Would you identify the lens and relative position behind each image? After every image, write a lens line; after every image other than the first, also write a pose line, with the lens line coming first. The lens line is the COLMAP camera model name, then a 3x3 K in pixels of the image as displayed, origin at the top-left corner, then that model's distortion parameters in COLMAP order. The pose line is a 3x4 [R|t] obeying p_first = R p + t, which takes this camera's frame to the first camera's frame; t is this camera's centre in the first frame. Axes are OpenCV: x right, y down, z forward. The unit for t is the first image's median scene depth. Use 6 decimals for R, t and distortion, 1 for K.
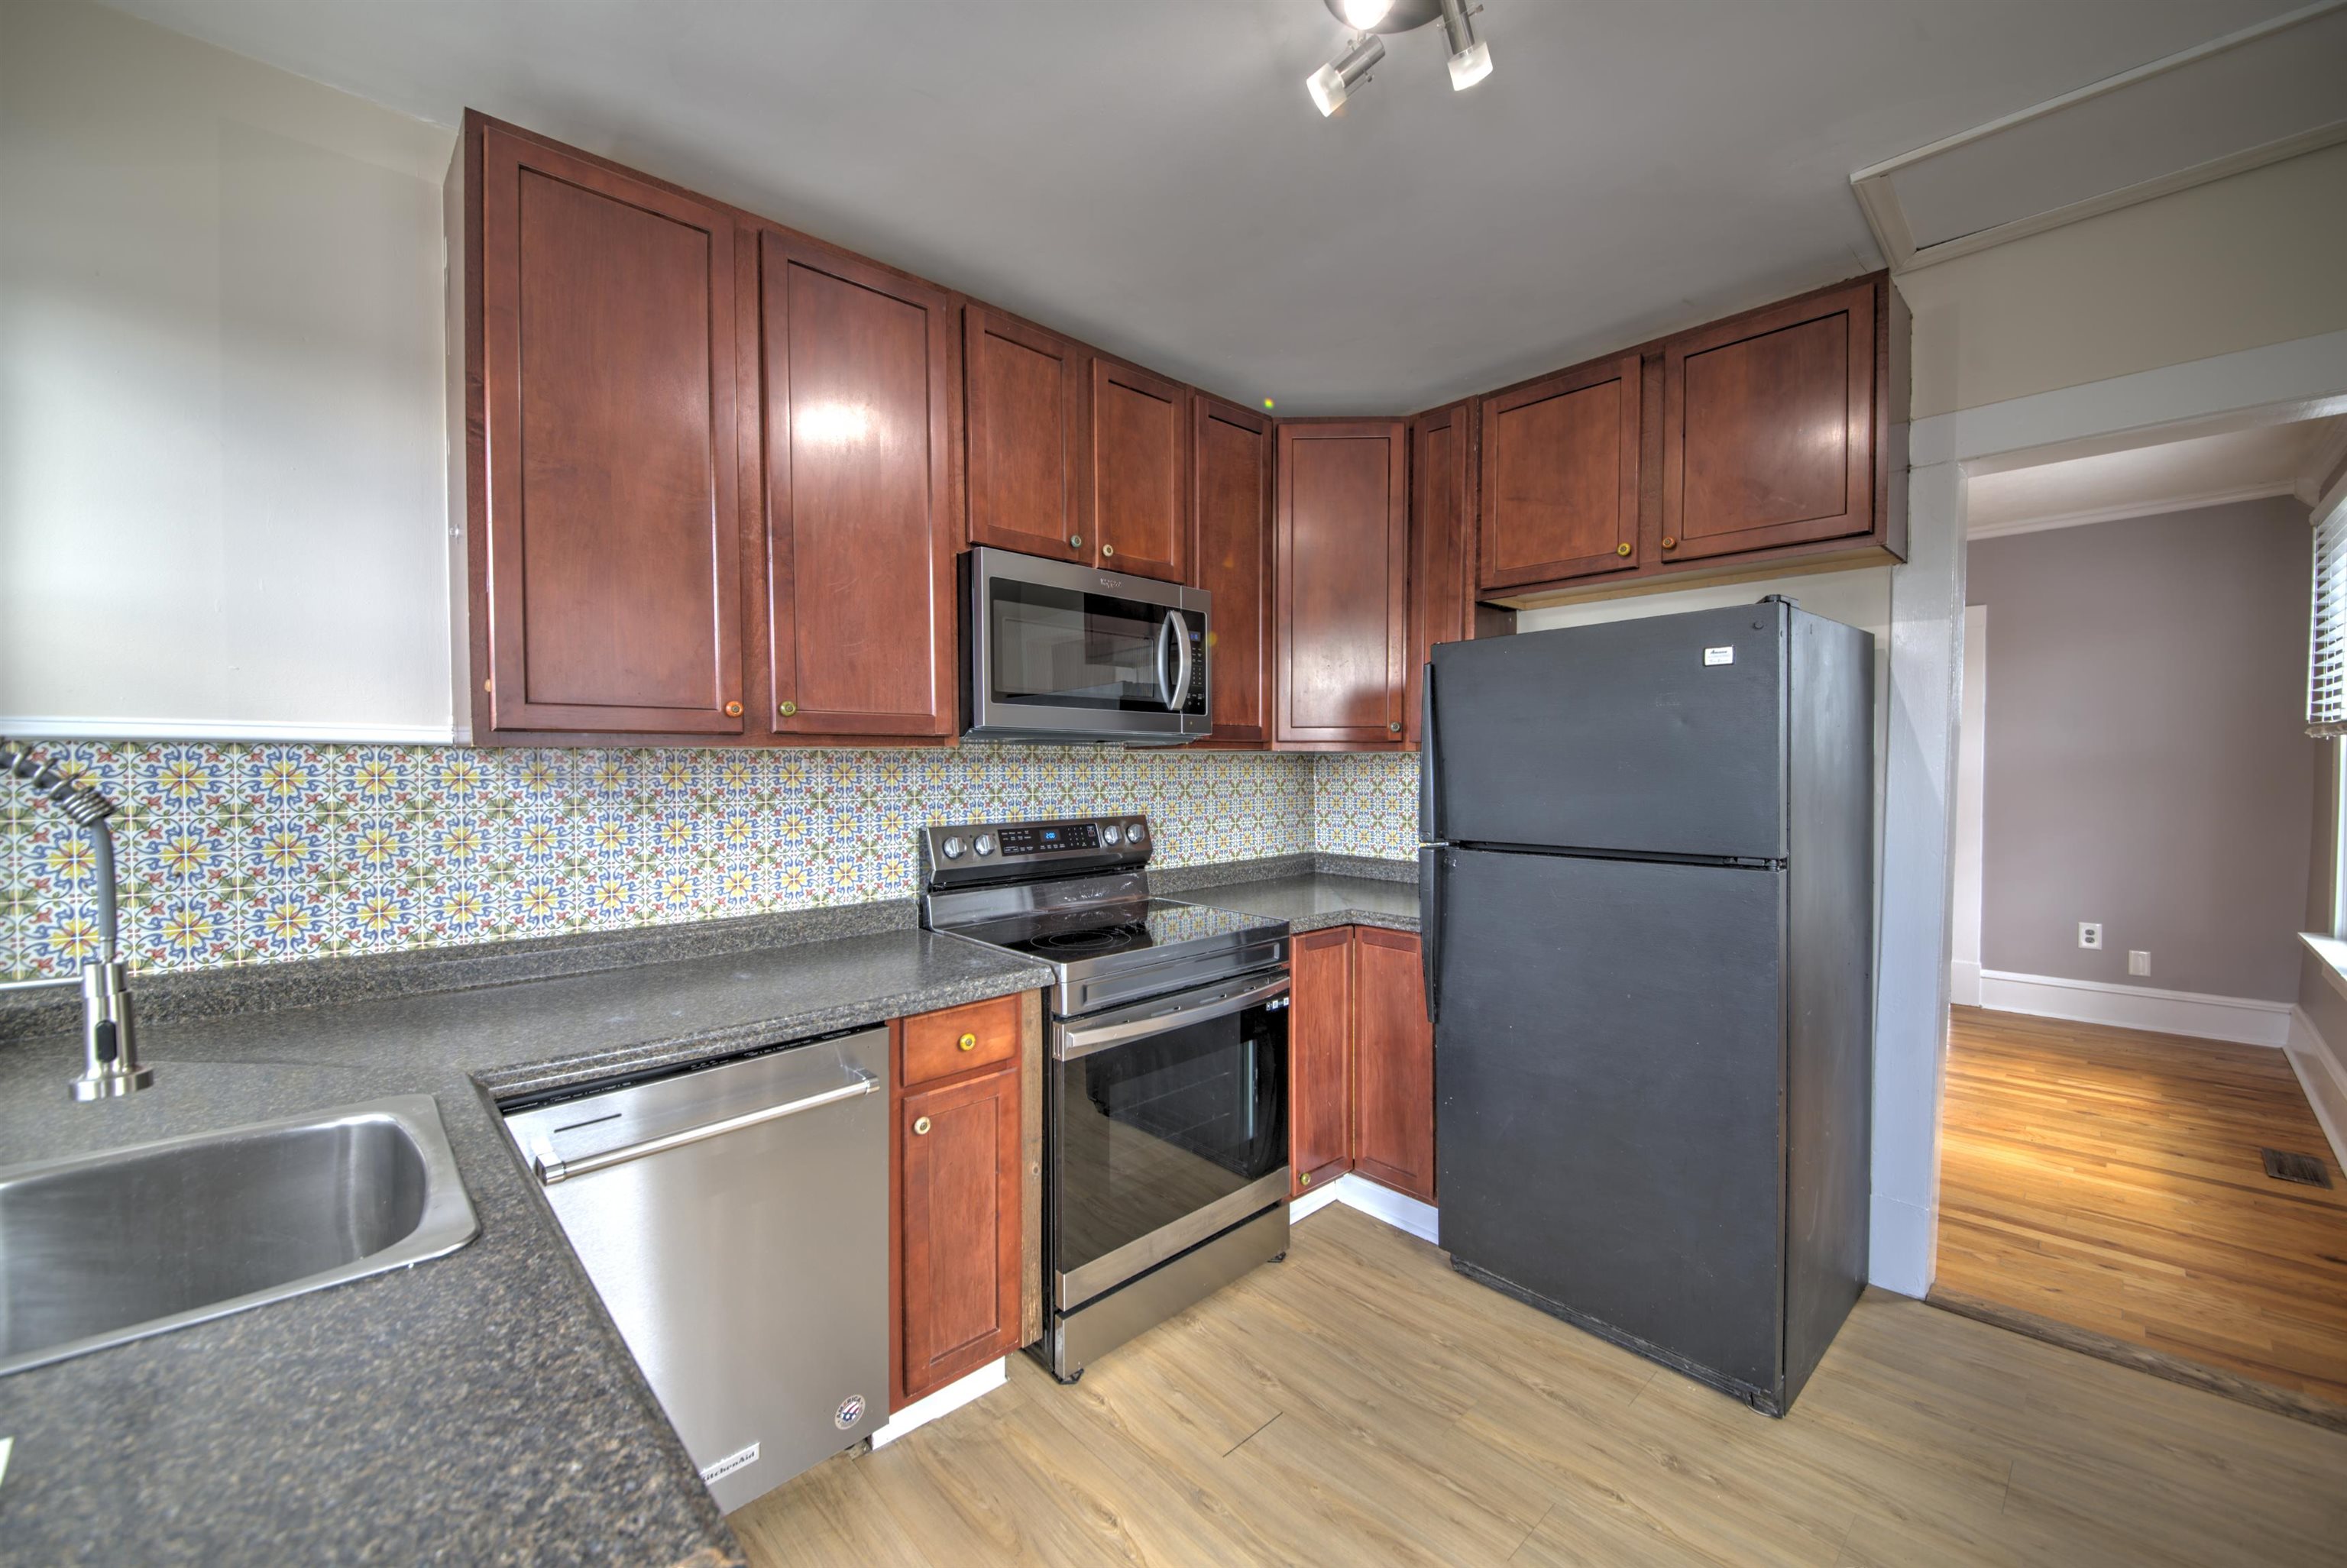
lens RADIAL K [[925.2, 0, 1121.8], [0, 925.2, 769.5], [0, 0, 1]] dist [0.001187, -0.003913]
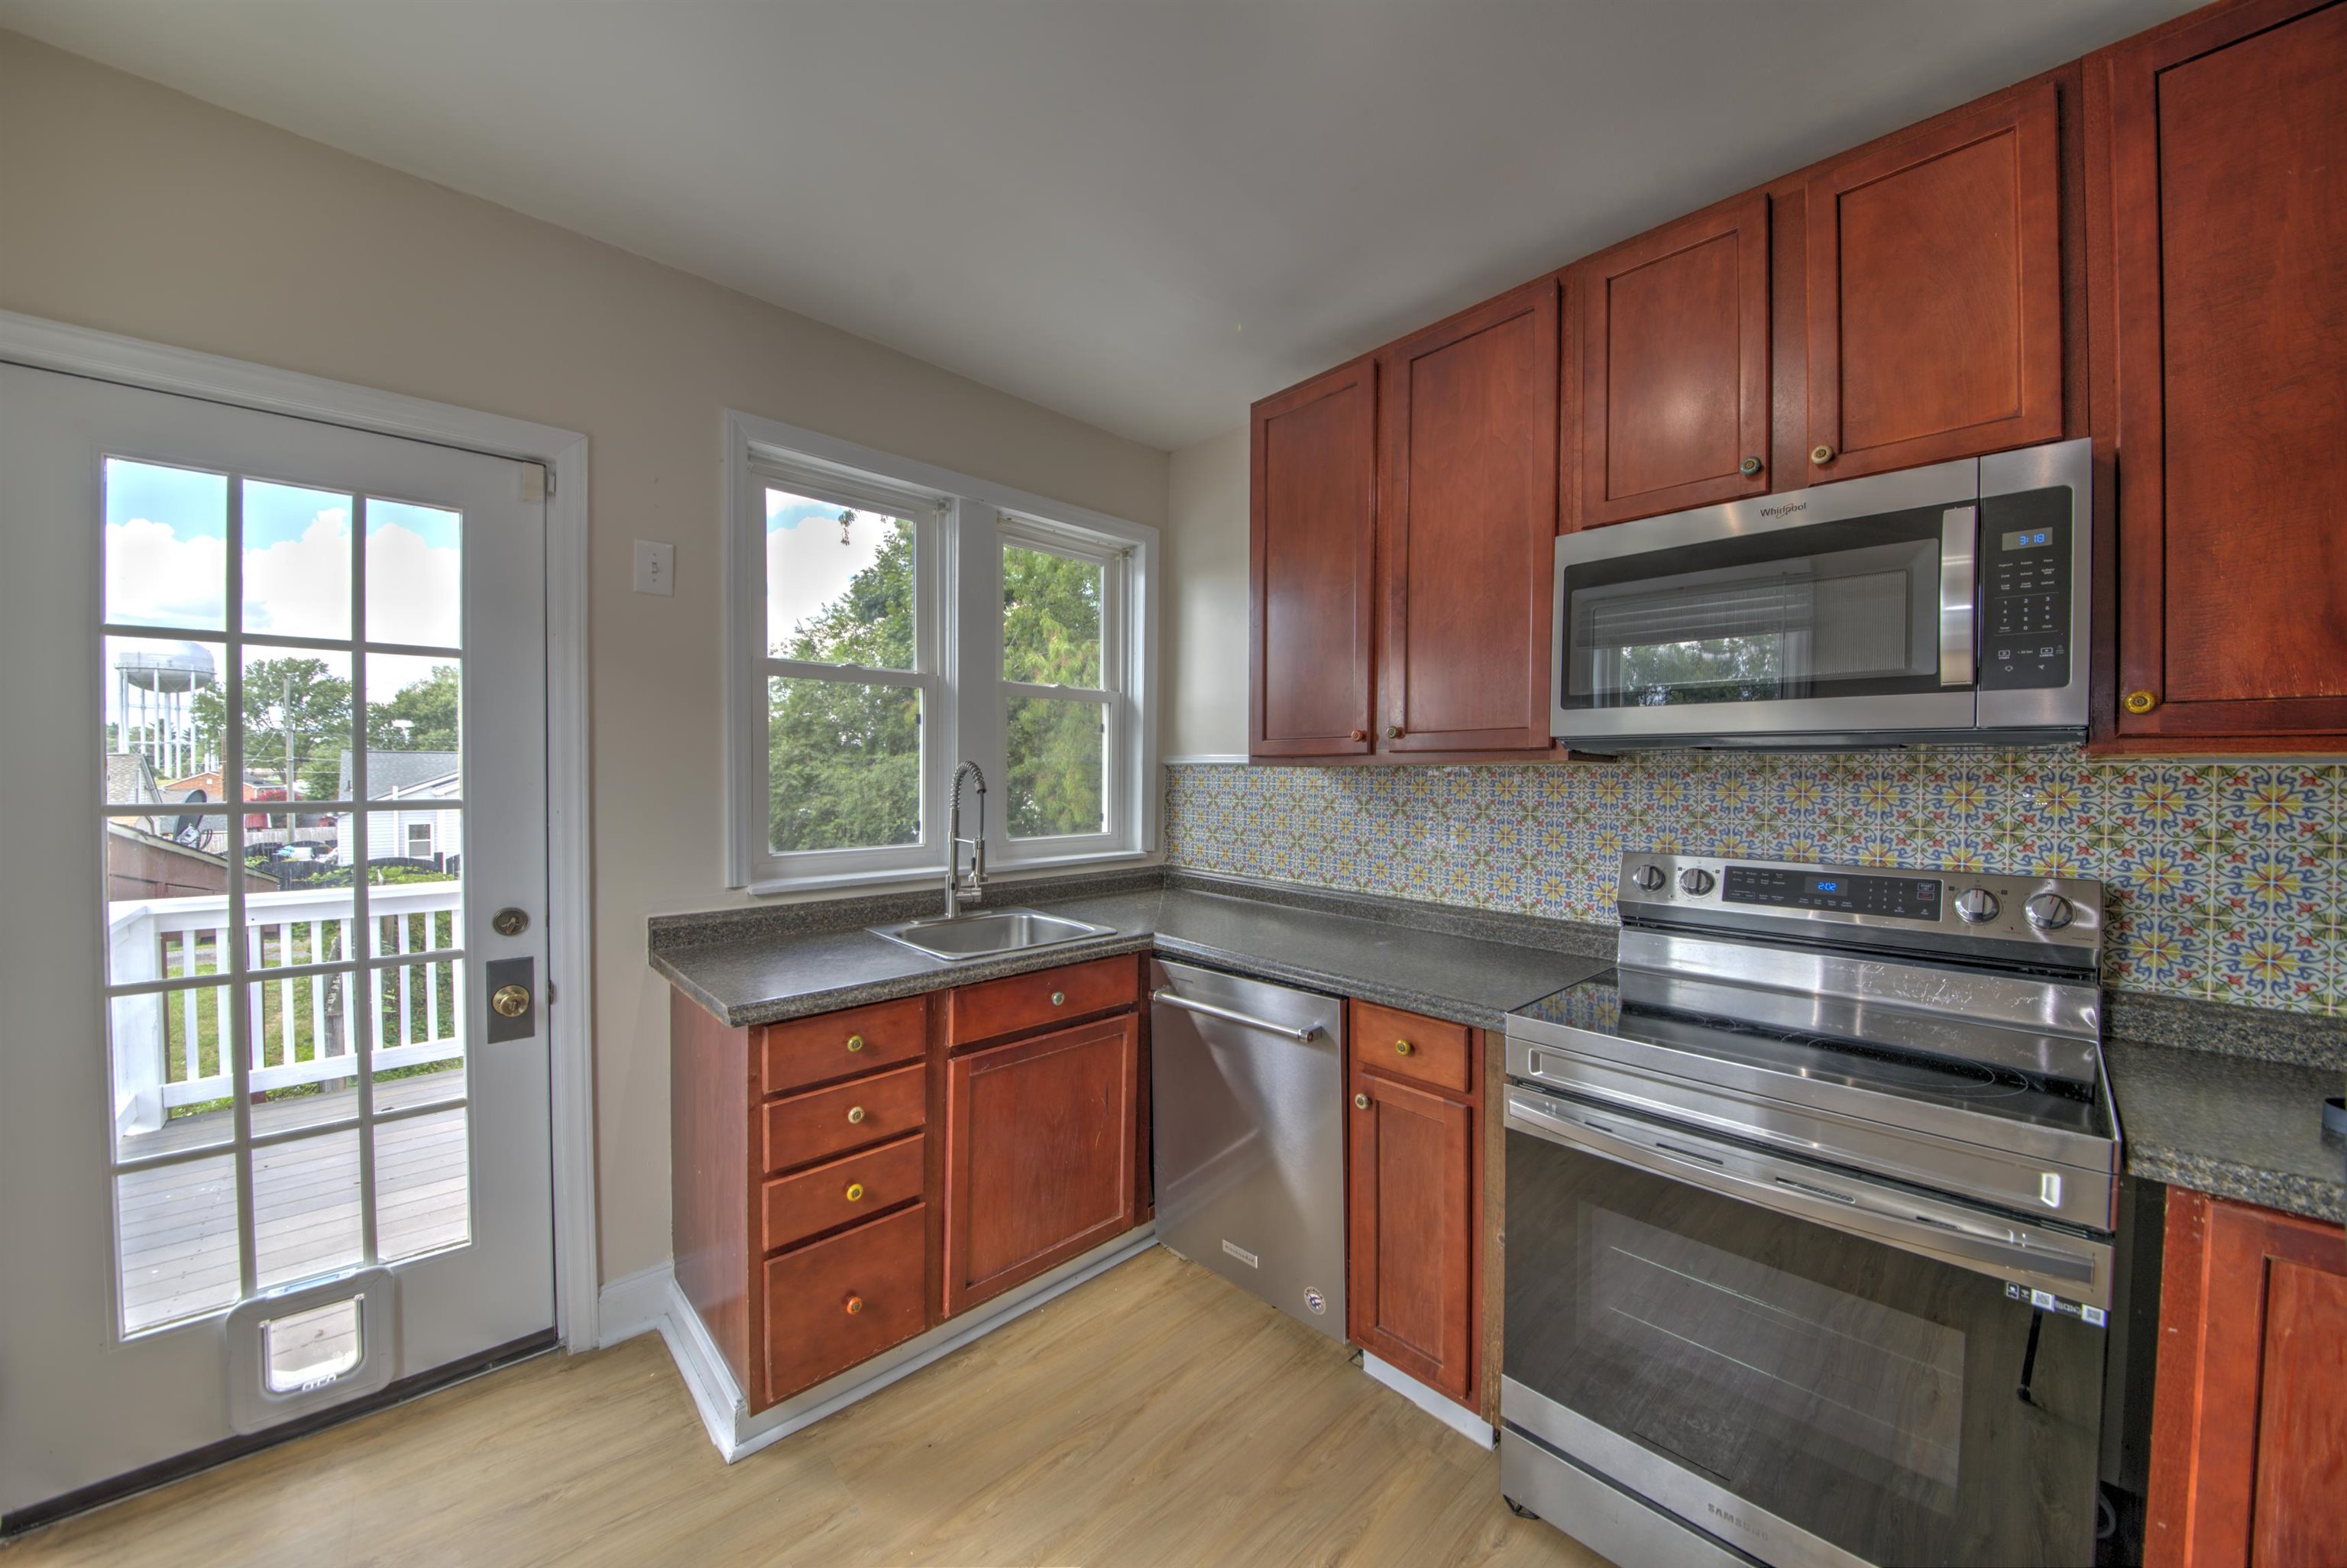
lens RADIAL K [[828.4, 0, 1176.8], [0, 828.4, 790.6], [0, 0, 1]] dist [0.043290, -0.016835]
pose [[0.042999, 0.018881, -0.998897, 0.593807], [-0.017280, 0.999686, 0.018152, -0.002398], [0.998926, 0.016481, 0.043312, 0.552619]]
